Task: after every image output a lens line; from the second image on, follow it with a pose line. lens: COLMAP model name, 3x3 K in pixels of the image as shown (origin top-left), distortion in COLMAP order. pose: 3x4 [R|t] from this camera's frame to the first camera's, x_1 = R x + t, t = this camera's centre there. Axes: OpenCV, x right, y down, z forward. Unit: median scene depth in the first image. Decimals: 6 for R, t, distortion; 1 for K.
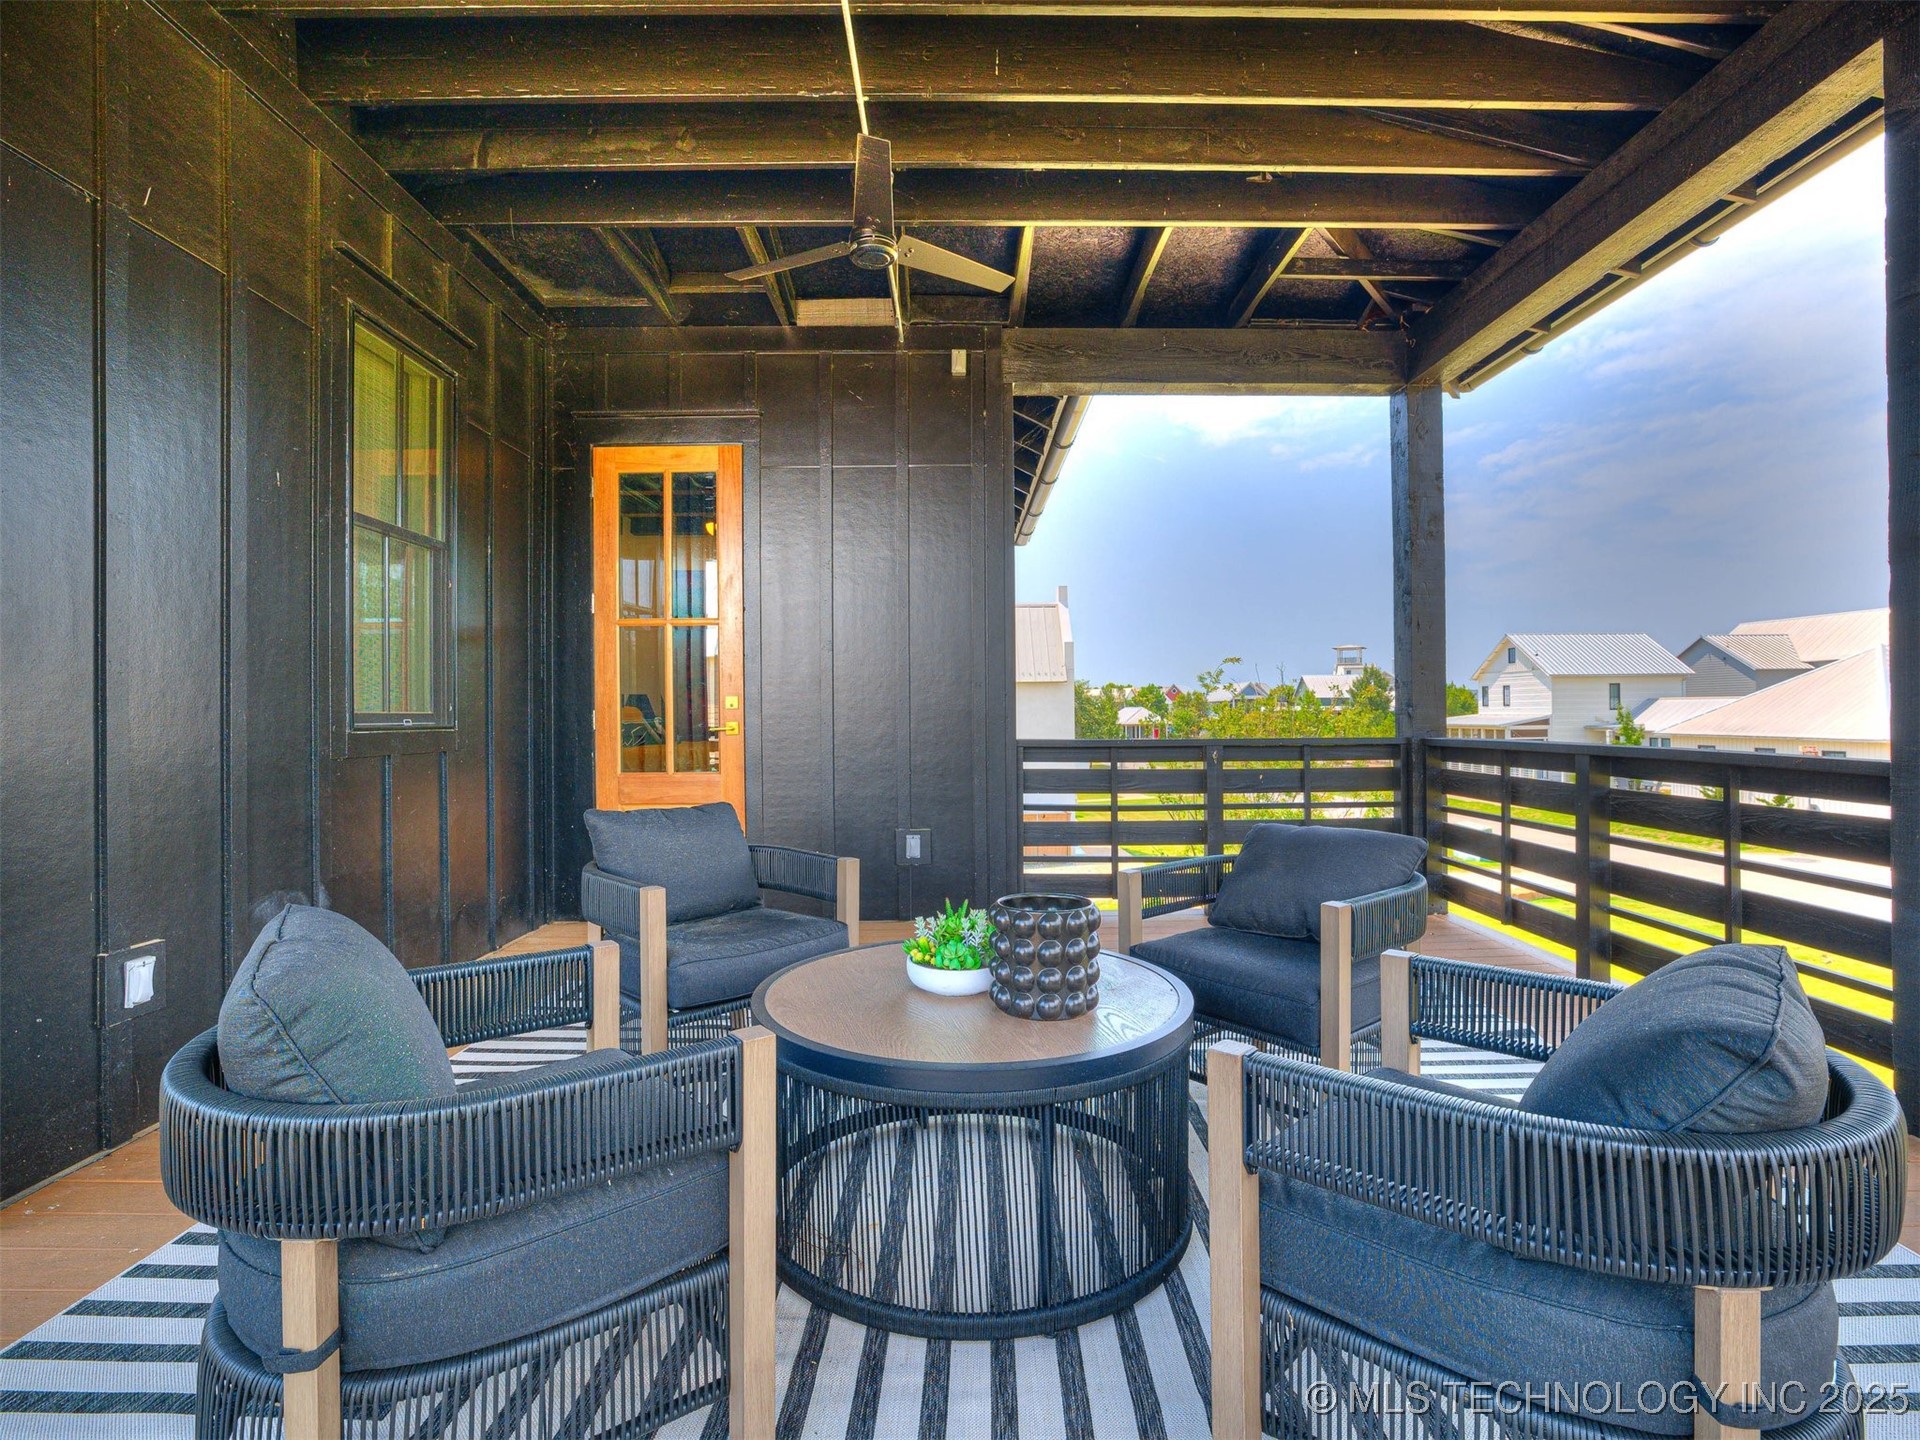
lens RADIAL K [[961.5, 0, 960.5], [0, 961.5, 699.8], [0, 0, 1]] dist [-0.032891, 0.000874]
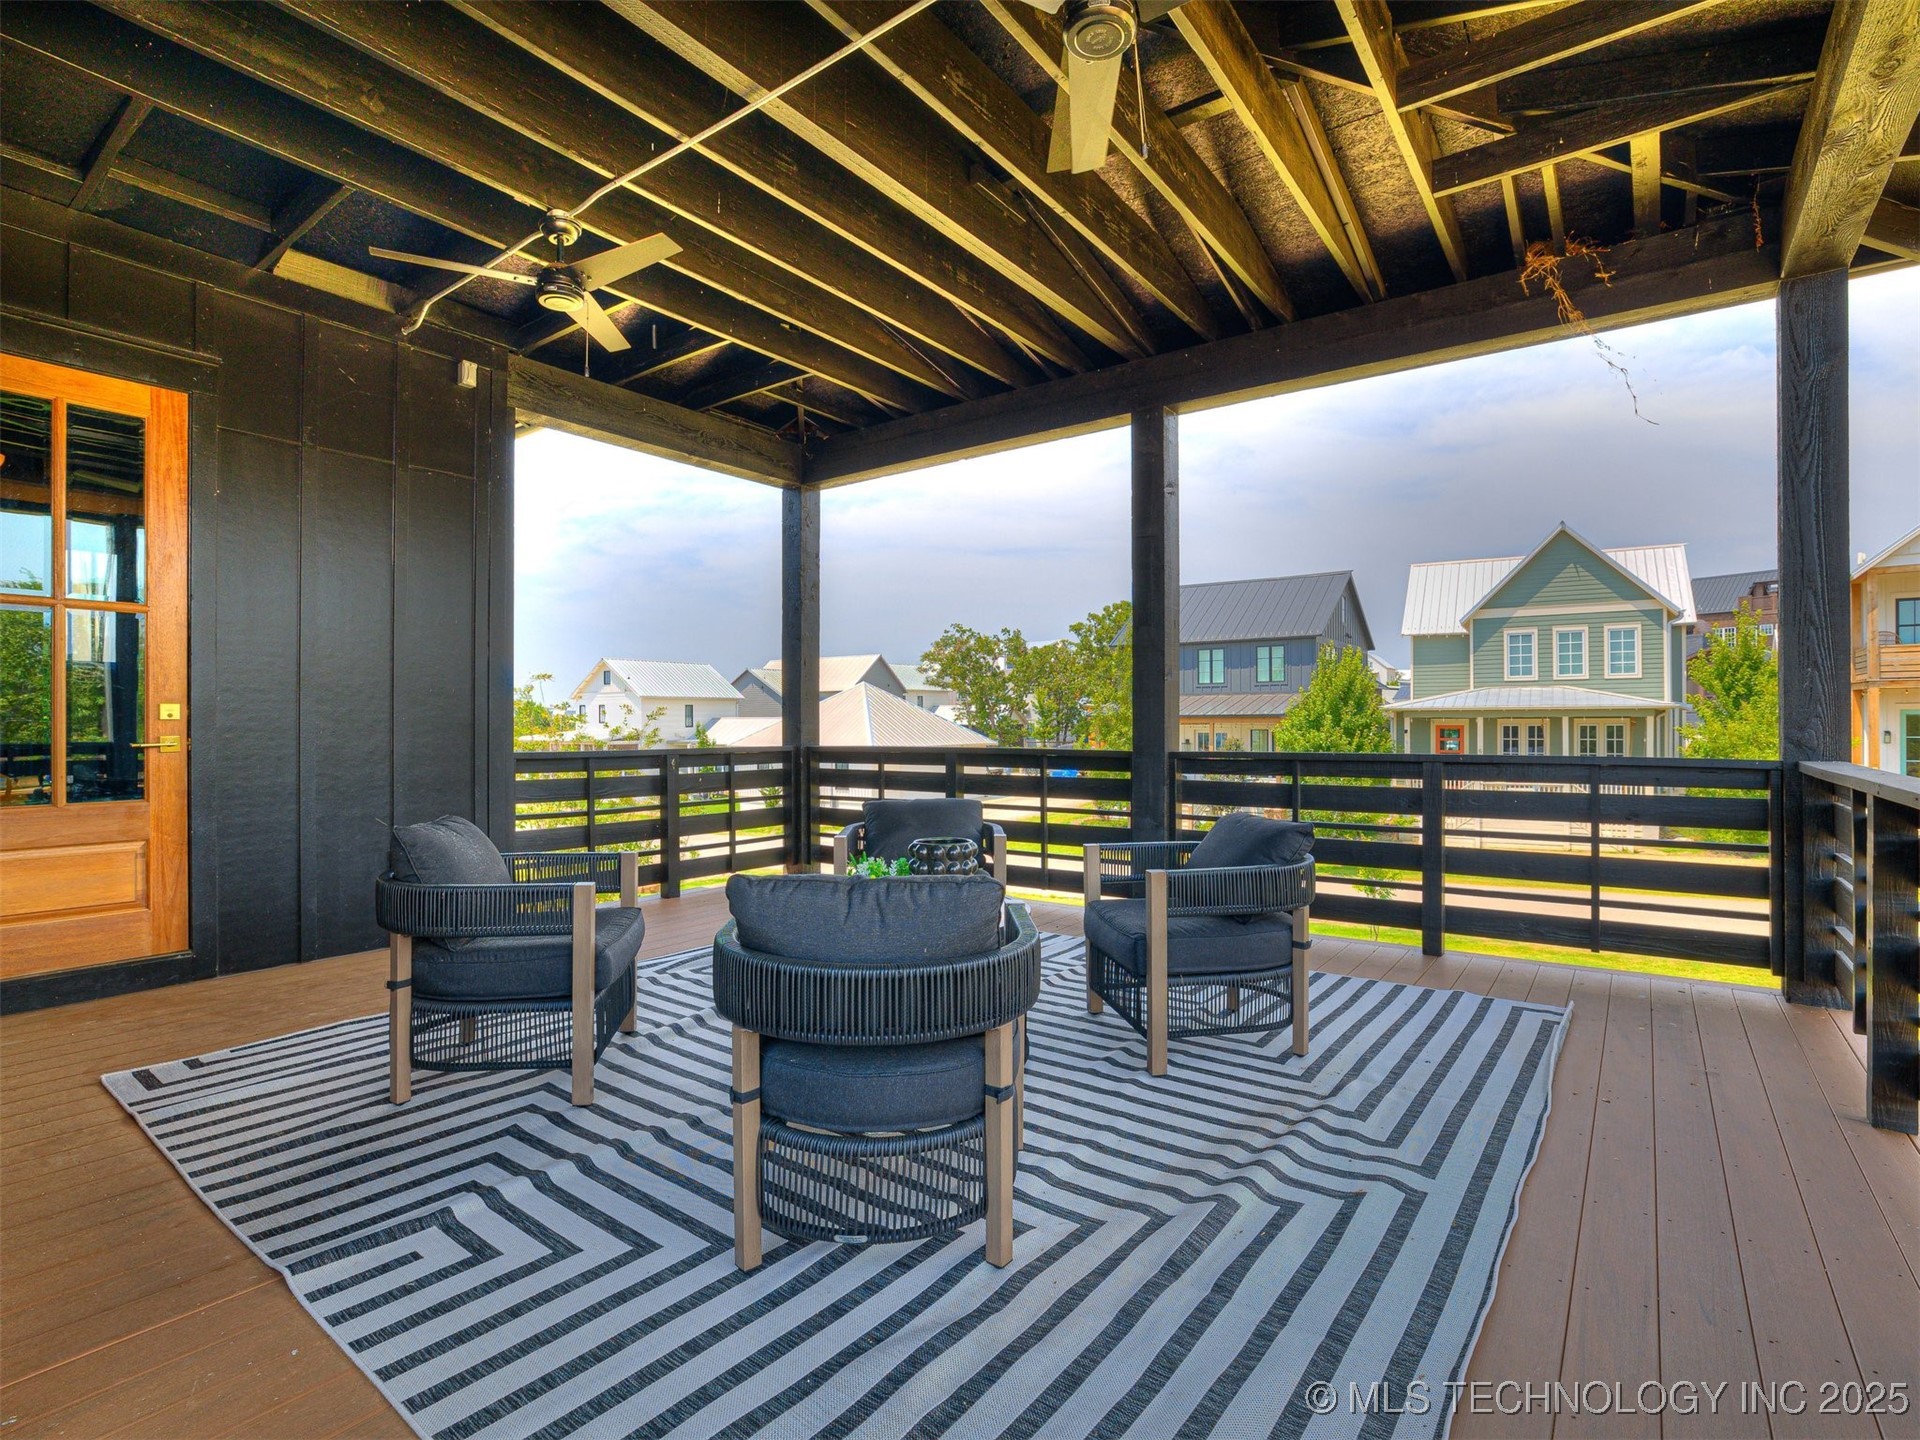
lens RADIAL K [[939.1, 0, 957.8], [0, 939.1, 686.2], [0, 0, 1]] dist [-0.001345, 0.000755]
pose [[0.615333, 0.037989, 0.787351, -0.438590], [-0.013059, 0.999192, -0.038004, 0.002555], [-0.788159, 0.013103, 0.615332, 0.002181]]
